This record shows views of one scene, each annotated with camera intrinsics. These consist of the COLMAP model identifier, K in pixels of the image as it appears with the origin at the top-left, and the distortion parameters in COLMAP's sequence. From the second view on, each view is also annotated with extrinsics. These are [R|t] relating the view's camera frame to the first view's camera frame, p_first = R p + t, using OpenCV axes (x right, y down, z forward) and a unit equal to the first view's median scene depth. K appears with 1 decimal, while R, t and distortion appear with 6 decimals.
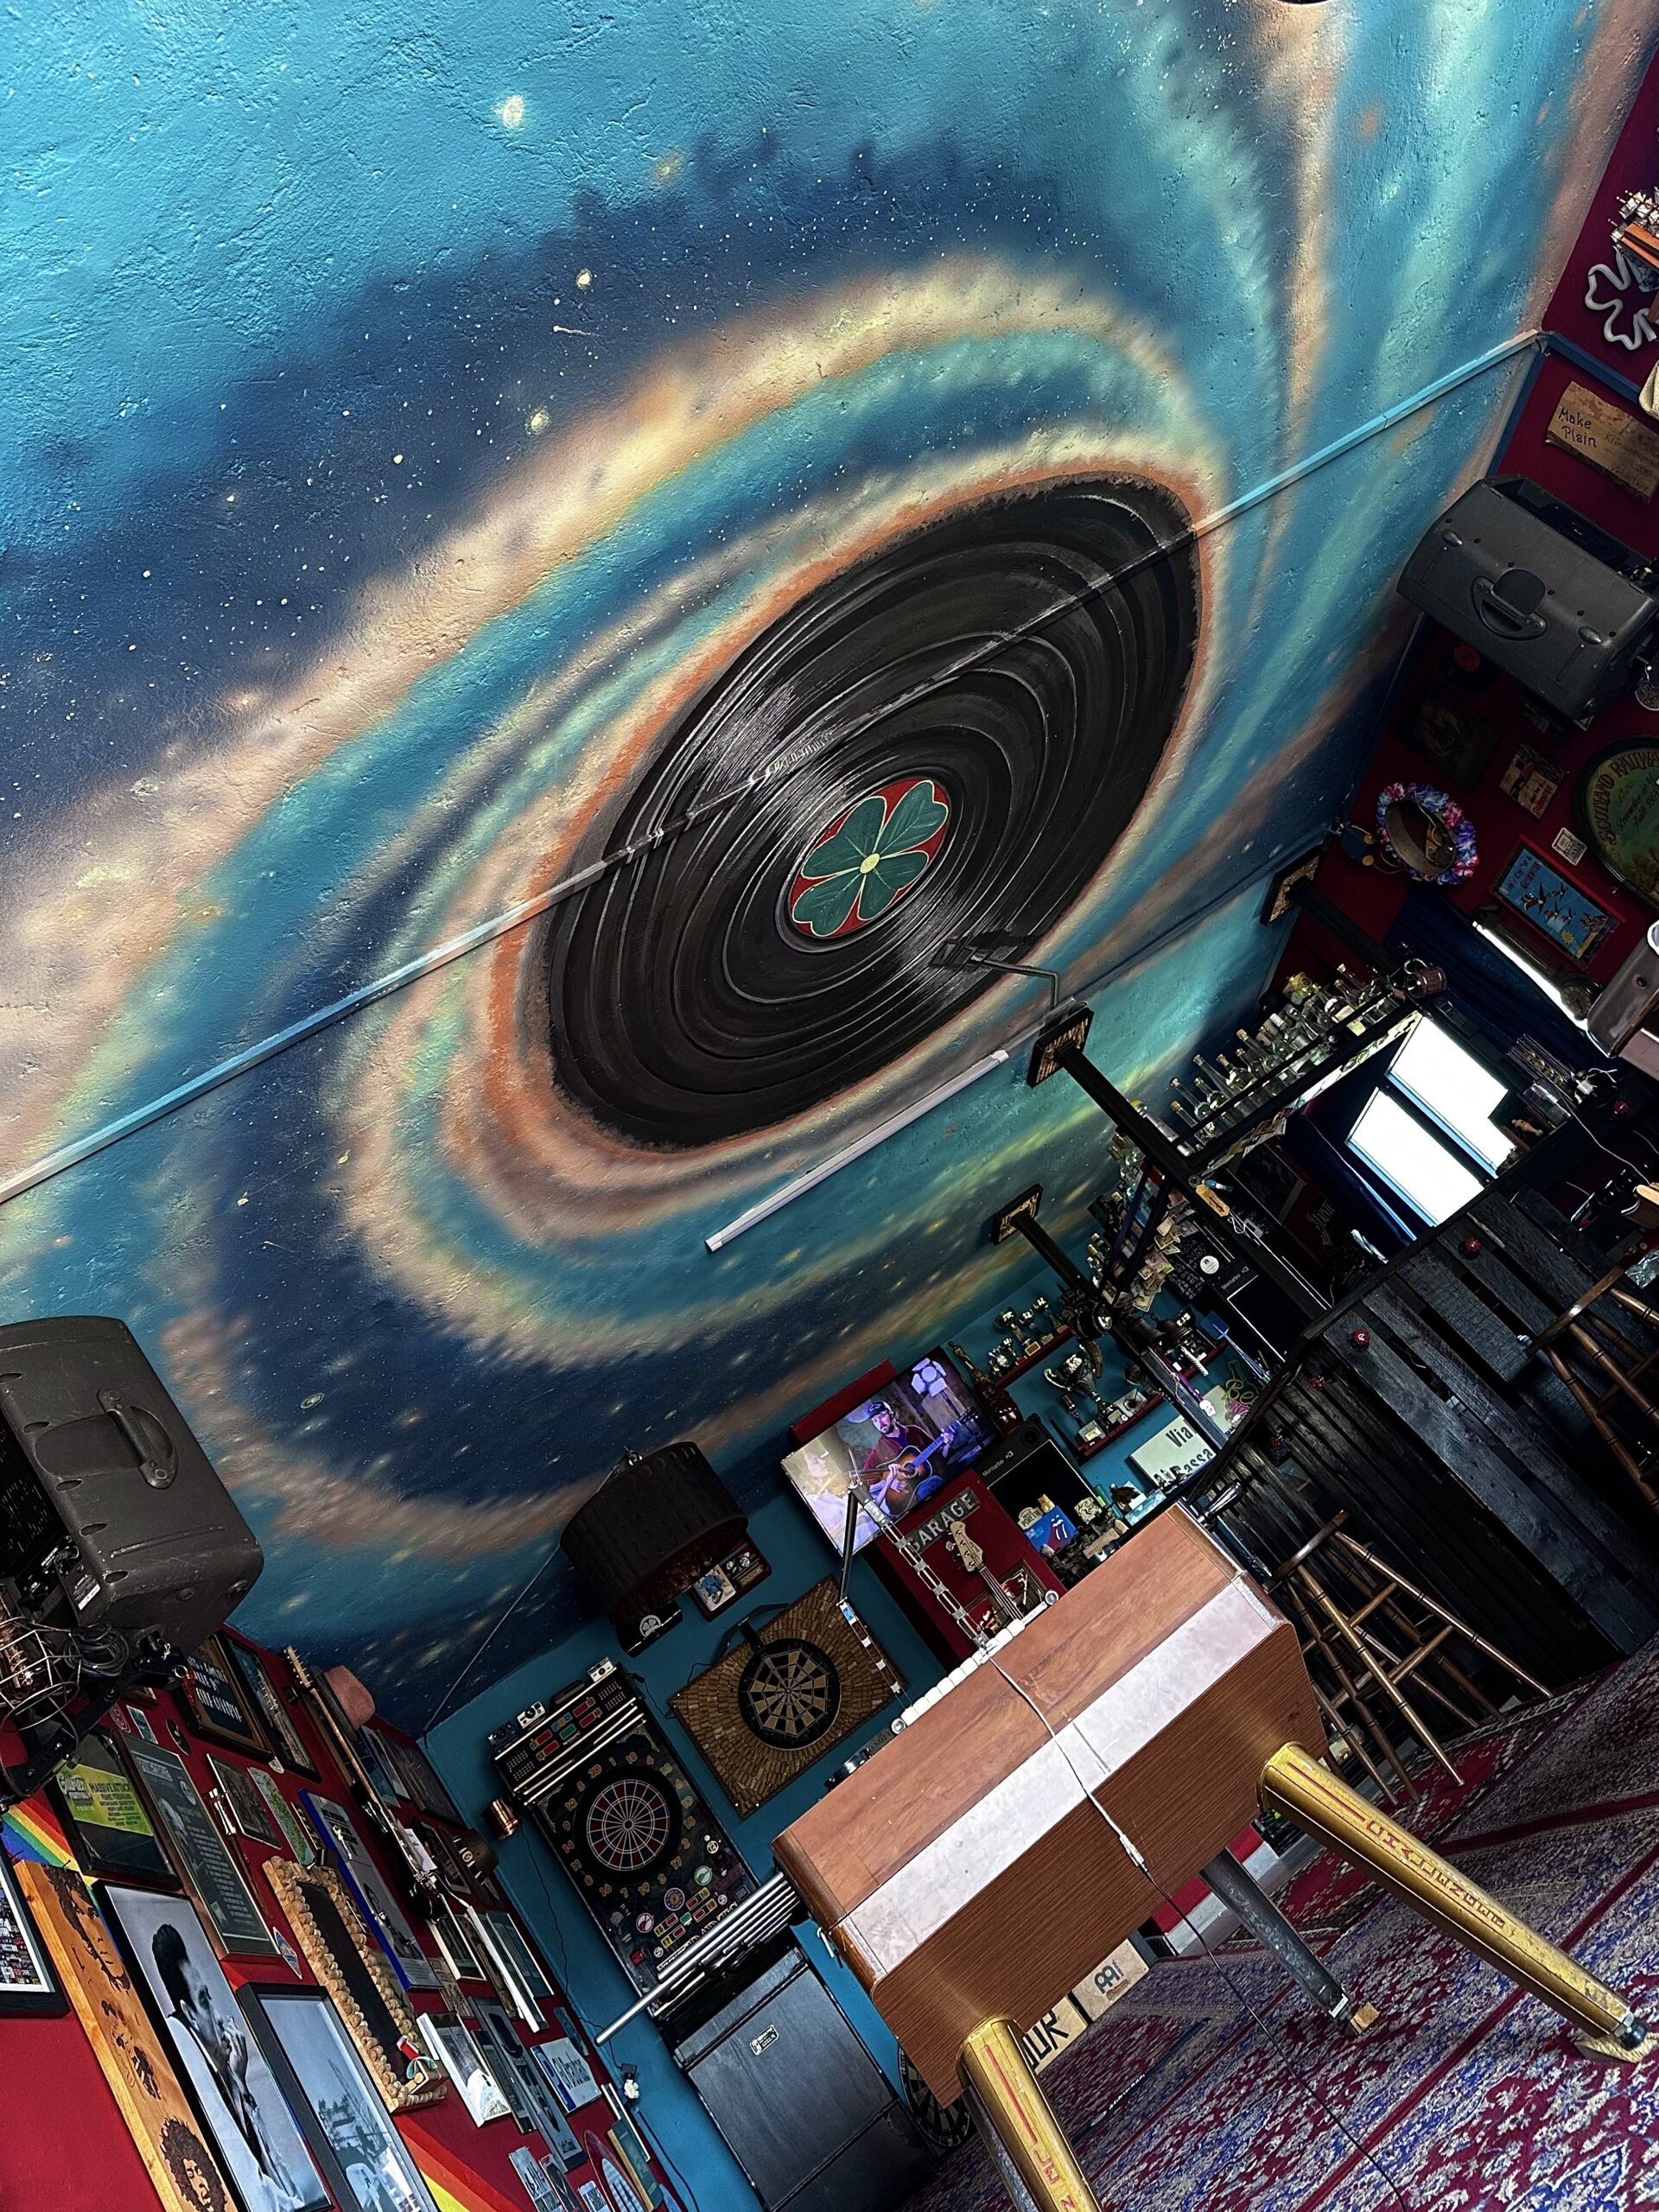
lens RADIAL K [[1628.9, 0, 878.2], [0, 1628.9, 1044.8], [0, 0, 1]] dist [0.175033, -0.311532]
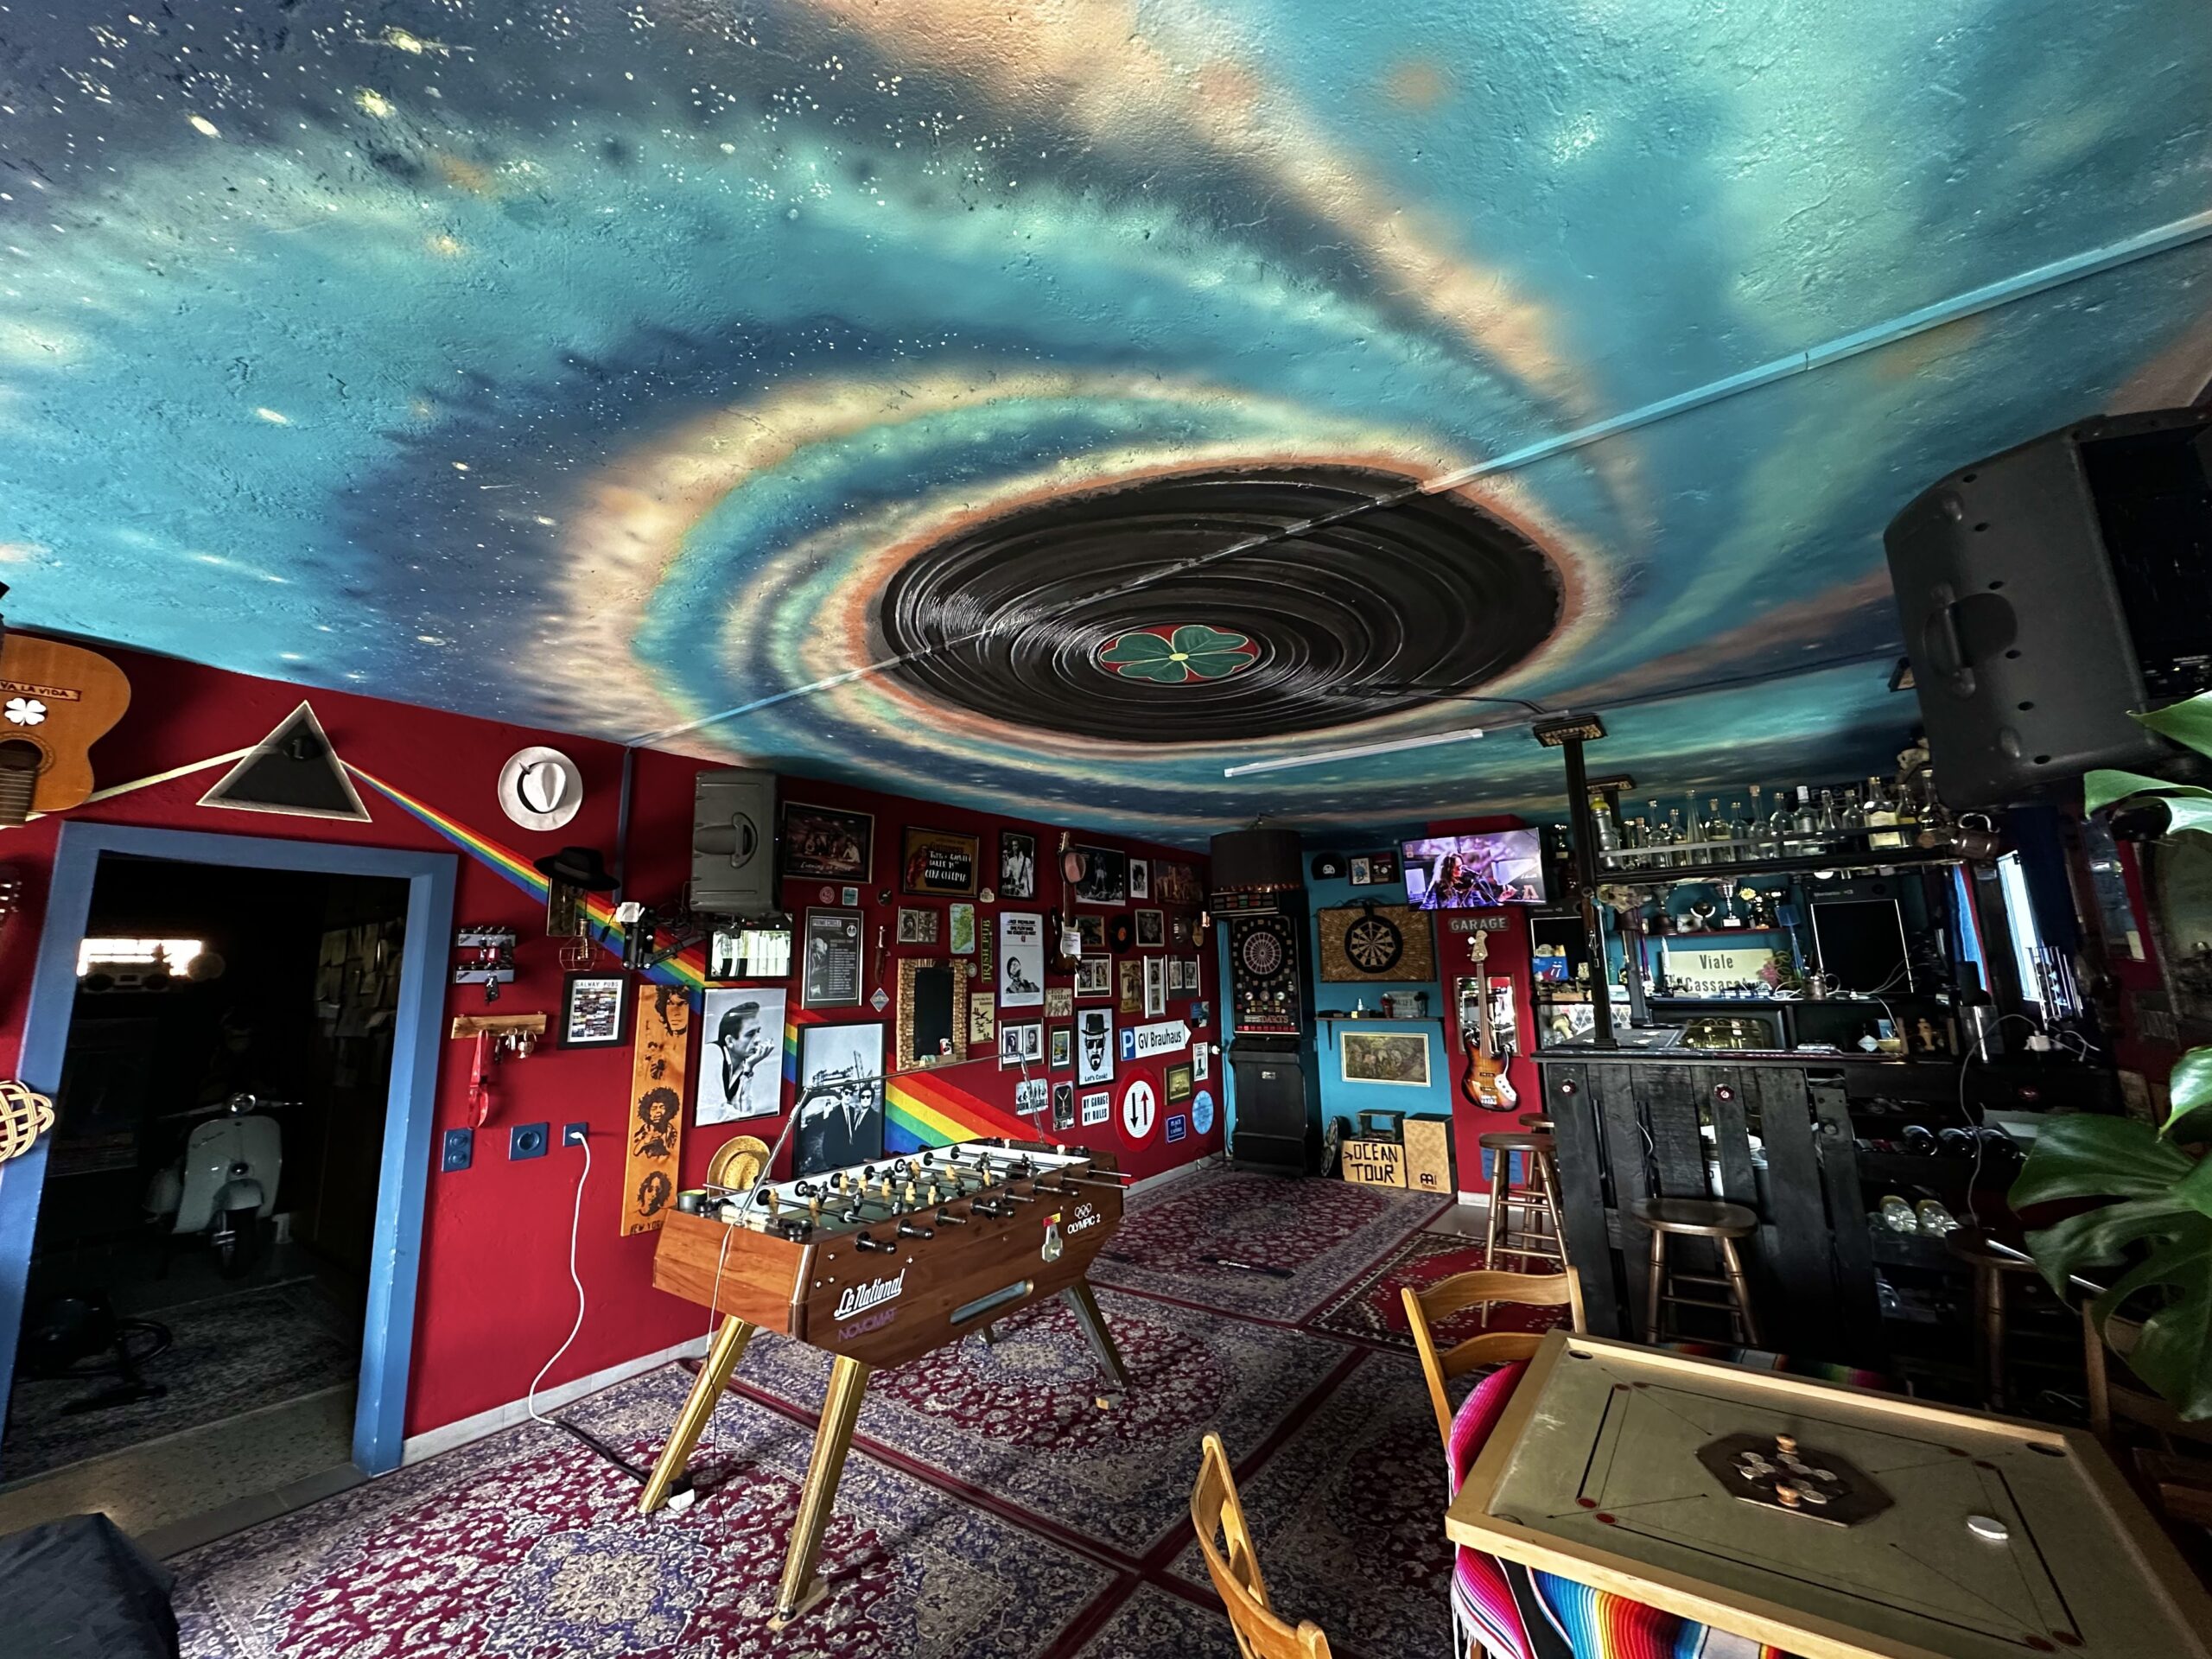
lens RADIAL K [[882.9, 0, 1106.0], [0, 882.9, 829.5], [0, 0, 1]] dist [-0.002929, 0.000390]
pose [[0.645476, 0.504035, -0.573855, 0.414416], [-0.105230, 0.802857, 0.586811, -0.393459], [0.756497, -0.318386, 0.571265, 0.498716]]
